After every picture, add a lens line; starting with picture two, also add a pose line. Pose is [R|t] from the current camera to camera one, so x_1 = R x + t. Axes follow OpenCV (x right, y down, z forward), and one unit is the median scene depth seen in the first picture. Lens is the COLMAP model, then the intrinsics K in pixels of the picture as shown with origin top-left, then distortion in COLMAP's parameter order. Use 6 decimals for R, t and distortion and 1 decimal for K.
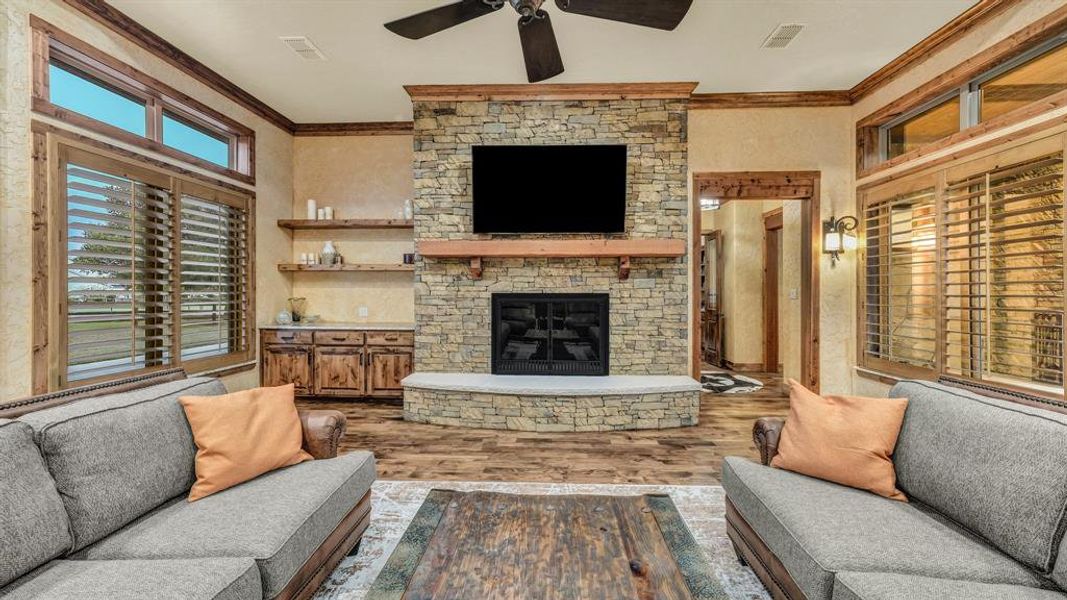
lens RADIAL K [[398.0, 0, 536.2], [0, 398.0, 293.9], [0, 0, 1]] dist [-0.000011, 0.000032]
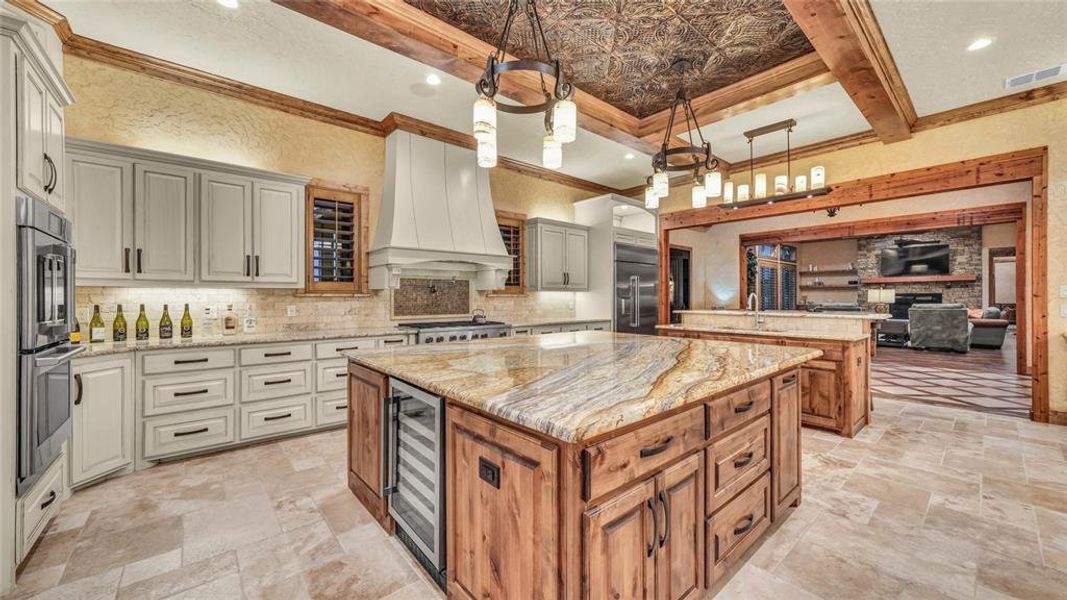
lens RADIAL K [[398.0, 0, 531.9], [0, 398.0, 297.4], [0, 0, 1]] dist [-0.000011, 0.000032]
pose [[0.690322, -0.002129, -0.723499, 0.217620], [-0.002183, 0.999985, -0.005025, 0.050005], [0.723499, 0.005048, 0.690307, -3.247789]]
